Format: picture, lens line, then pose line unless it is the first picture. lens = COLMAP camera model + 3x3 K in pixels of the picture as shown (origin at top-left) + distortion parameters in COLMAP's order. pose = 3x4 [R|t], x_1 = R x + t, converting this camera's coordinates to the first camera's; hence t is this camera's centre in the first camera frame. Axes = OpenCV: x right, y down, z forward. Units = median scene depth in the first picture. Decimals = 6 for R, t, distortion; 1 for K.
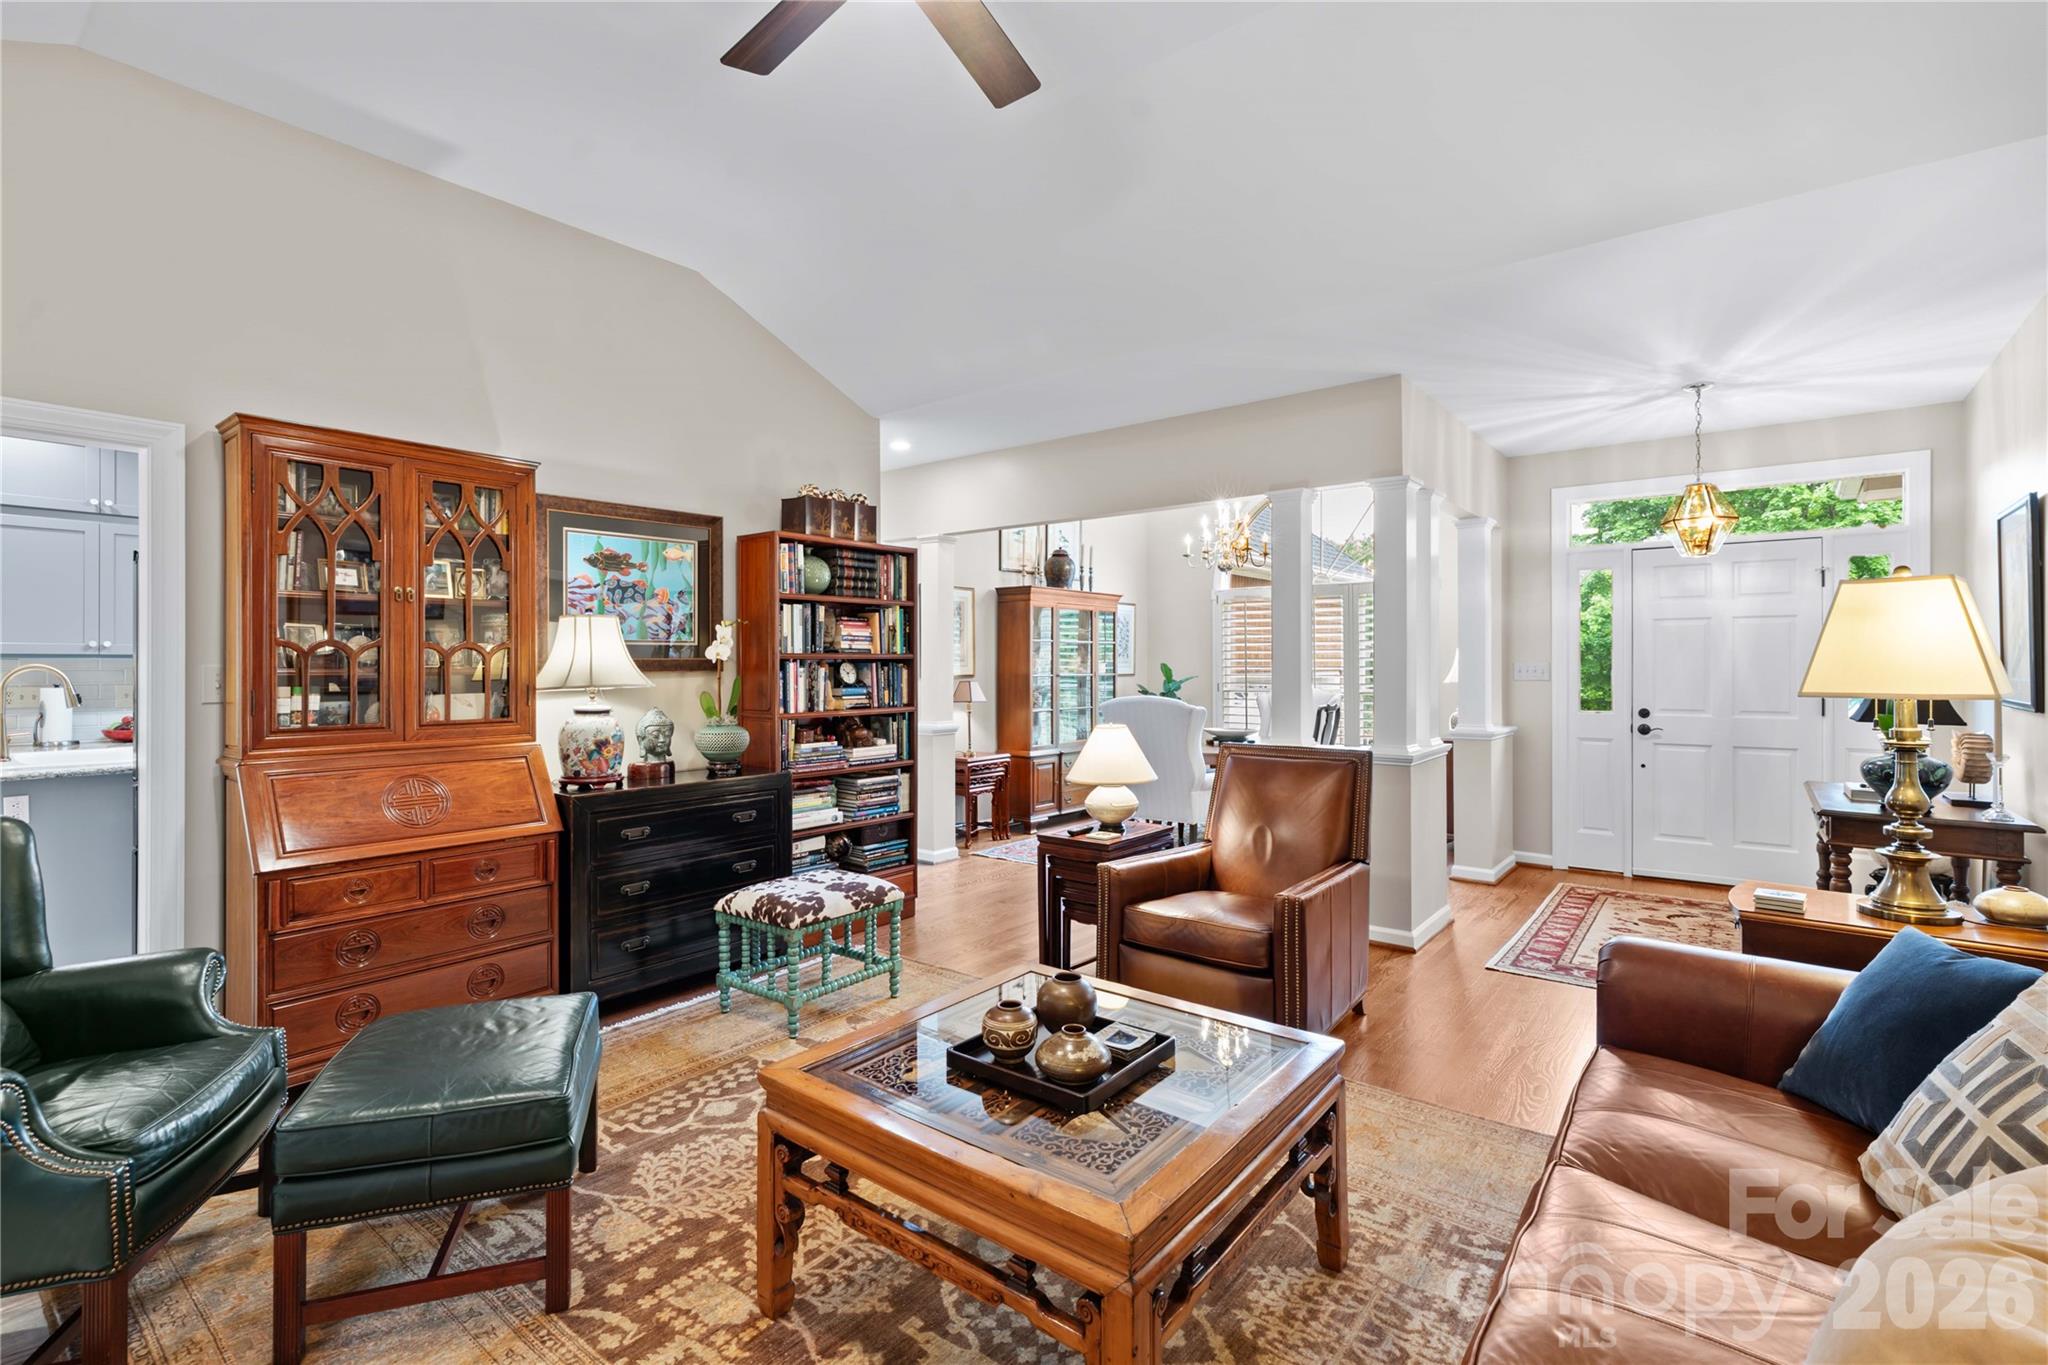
lens RADIAL K [[946.1, 0, 1026.9], [0, 946.1, 662.7], [0, 0, 1]] dist [-0.001918, 0.000044]
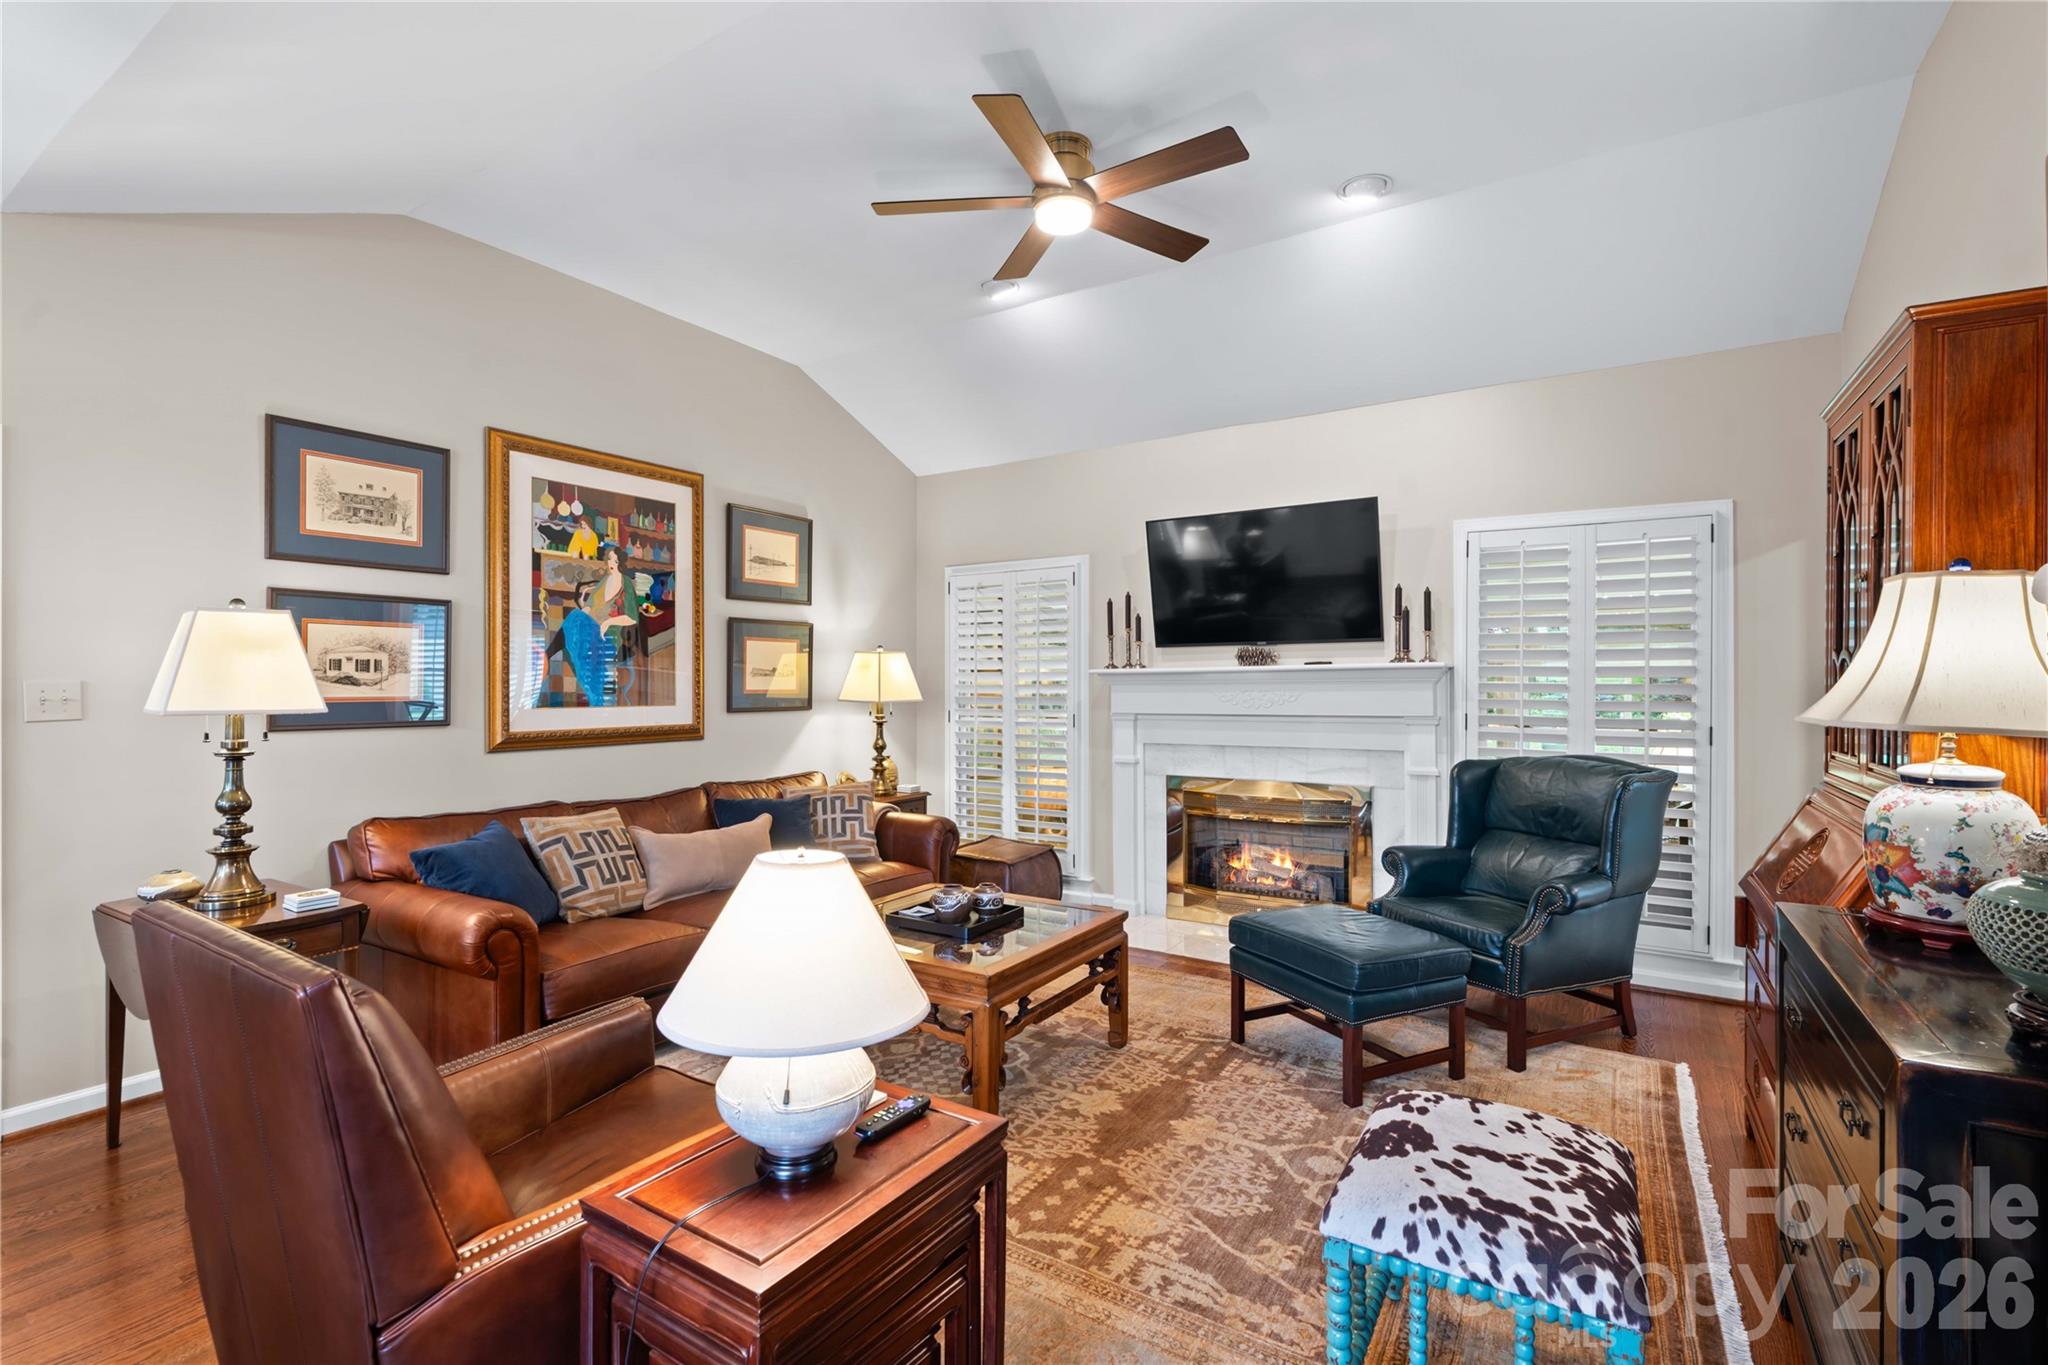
lens RADIAL K [[919.3, 0, 1017.5], [0, 919.3, 687.8], [0, 0, 1]] dist [0.010861, 0.000338]
pose [[-0.996412, 0.002955, -0.084582, 0.023265], [0.002665, 0.999990, 0.003536, 0.002460], [0.084591, 0.003298, -0.996410, 0.945240]]
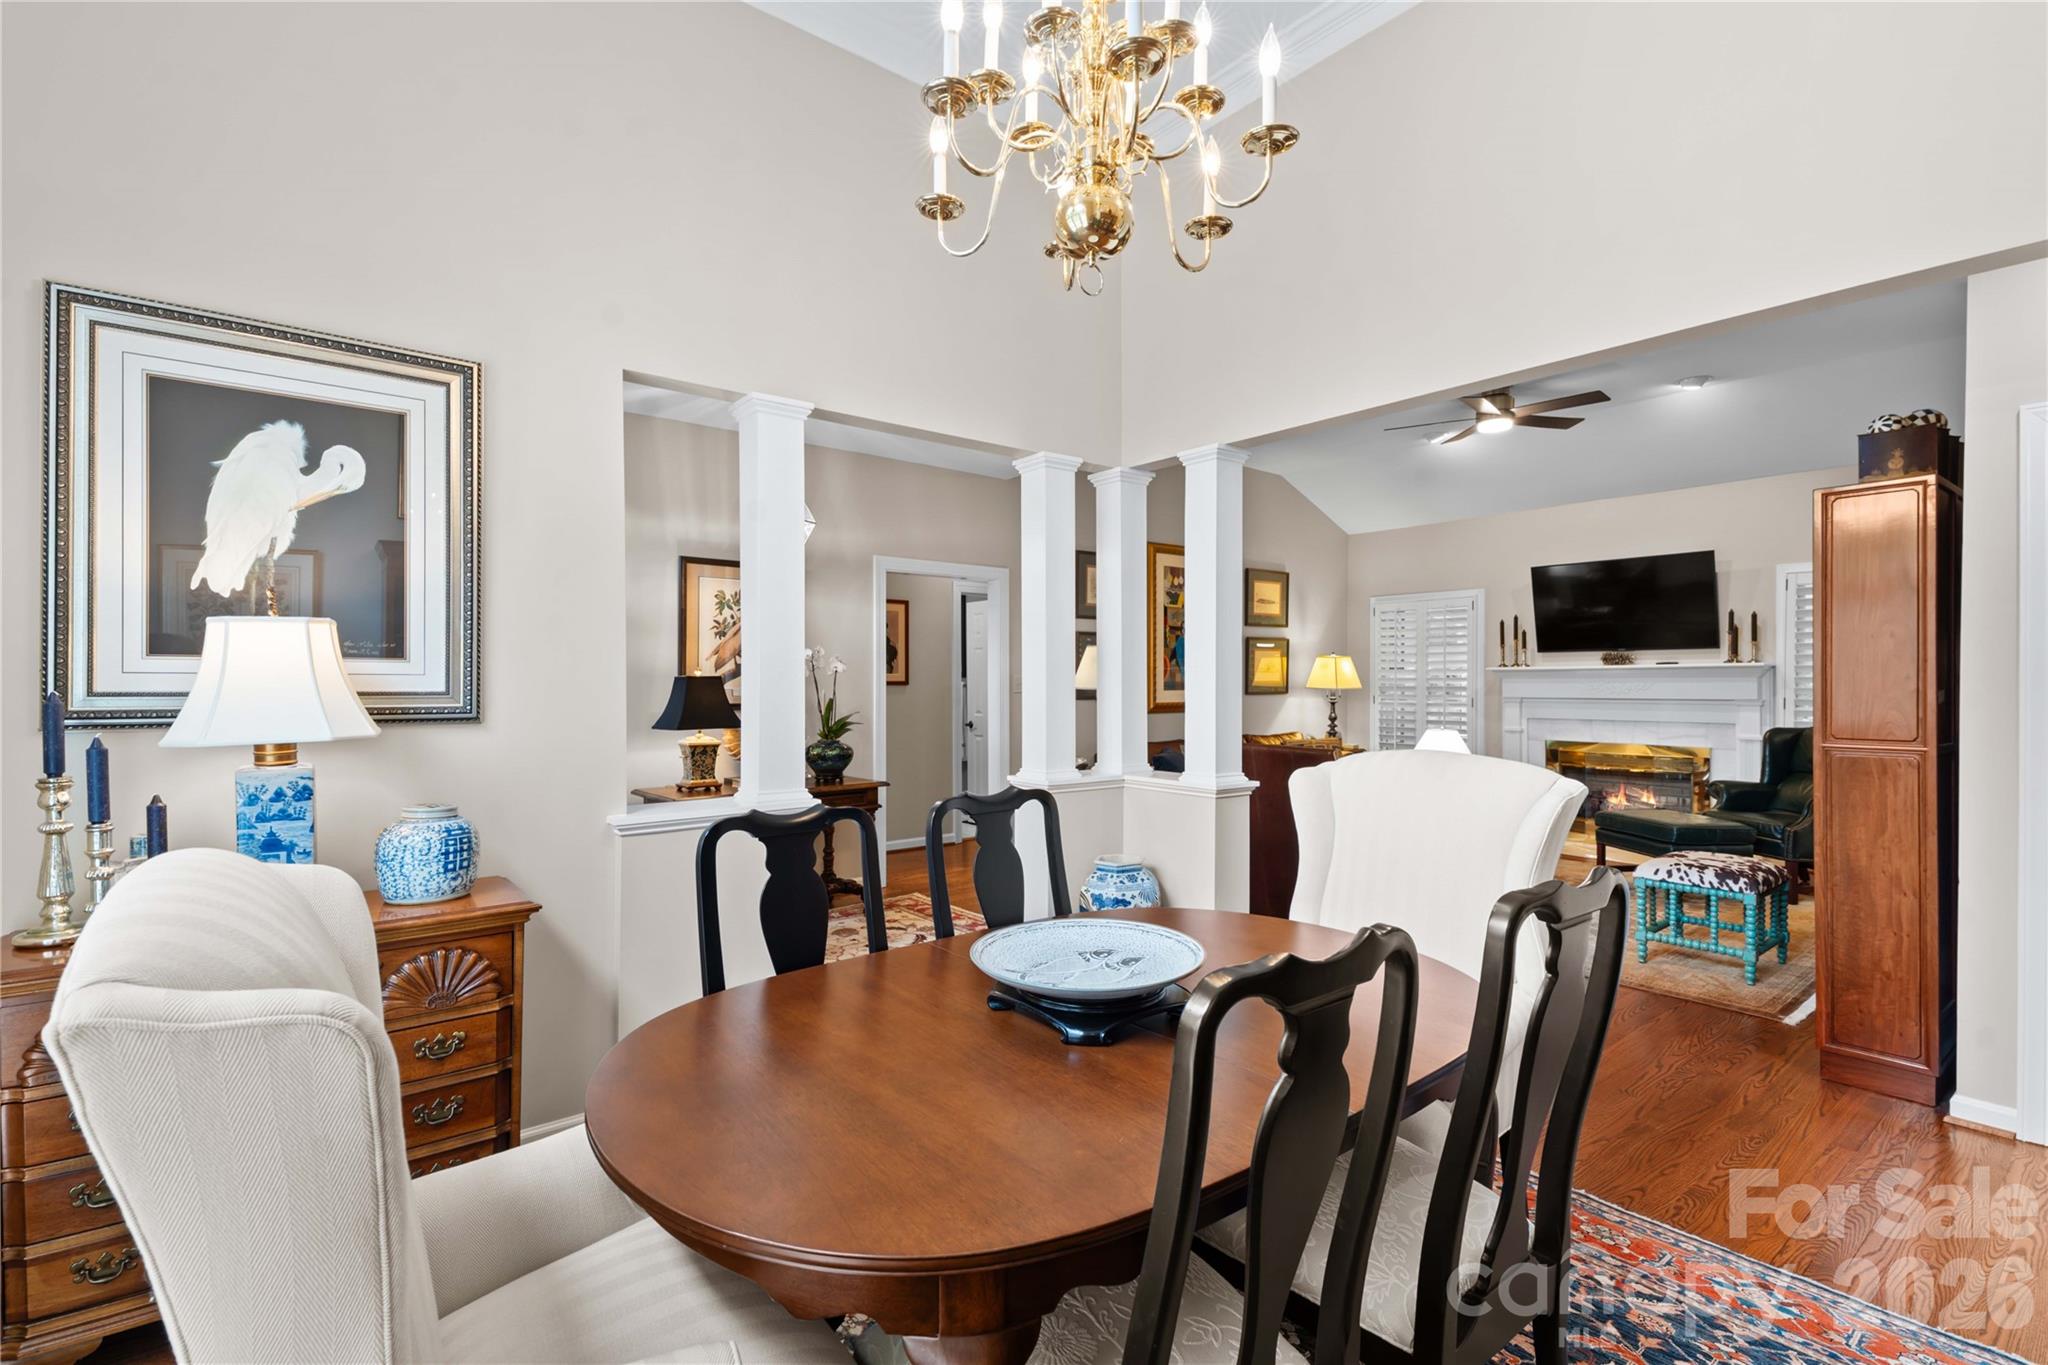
lens RADIAL K [[919.3, 0, 1017.5], [0, 919.3, 687.8], [0, 0, 1]] dist [0.010861, 0.000338]
pose [[-0.969352, -0.001492, 0.245670, 0.216509], [0.000775, 0.999958, 0.009129, 0.004329], [-0.245674, 0.009039, -0.969310, 1.544641]]
